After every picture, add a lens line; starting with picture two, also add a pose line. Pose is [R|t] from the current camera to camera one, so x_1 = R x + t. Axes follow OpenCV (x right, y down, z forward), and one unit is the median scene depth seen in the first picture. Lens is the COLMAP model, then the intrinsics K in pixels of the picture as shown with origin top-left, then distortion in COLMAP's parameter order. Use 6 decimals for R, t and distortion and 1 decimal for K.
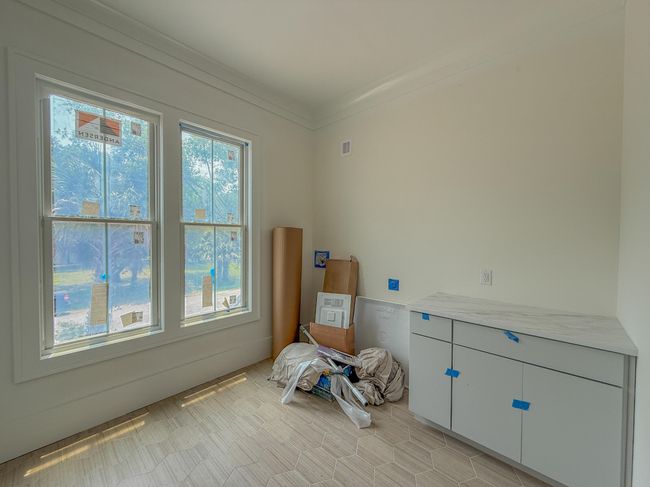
lens RADIAL K [[259.5, 0, 325.0], [0, 259.5, 243.5], [0, 0, 1]] dist [-0.000317, 0.000090]
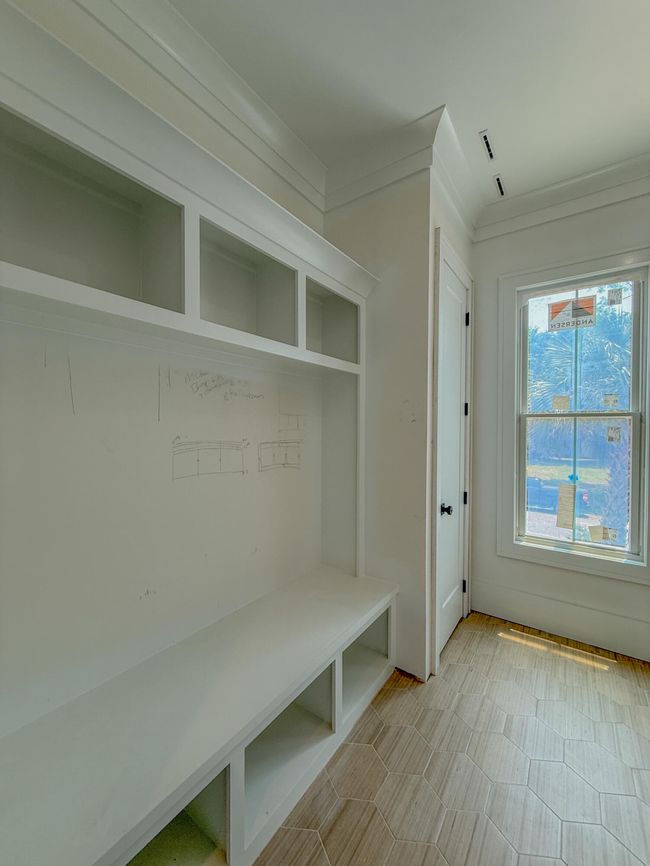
lens RADIAL K [[345.7, 0, 325.0], [0, 345.7, 433.0], [0, 0, 1]] dist [-0.000317, 0.000090]
pose [[0.126654, 0.016105, -0.991816, 0.229590], [-0.020555, 0.999696, 0.013608, -0.024498], [0.991734, 0.018663, 0.126947, -0.001798]]
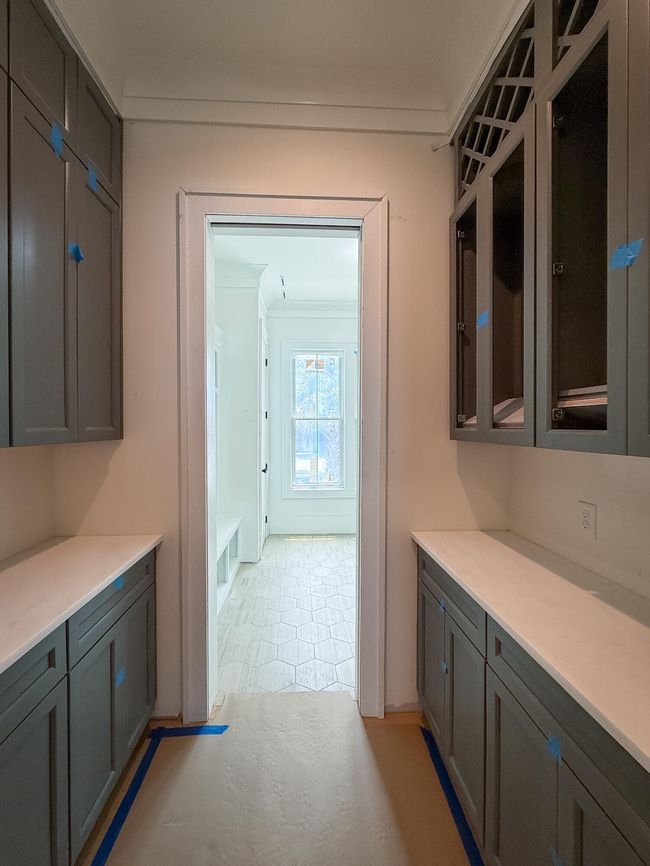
lens RADIAL K [[345.7, 0, 325.0], [0, 345.7, 433.0], [0, 0, 1]] dist [-0.000317, 0.000090]
pose [[0.730457, 0.009975, -0.682886, 0.788672], [-0.010138, 0.999942, 0.003763, -0.002459], [0.682884, 0.004174, 0.730515, -0.665843]]
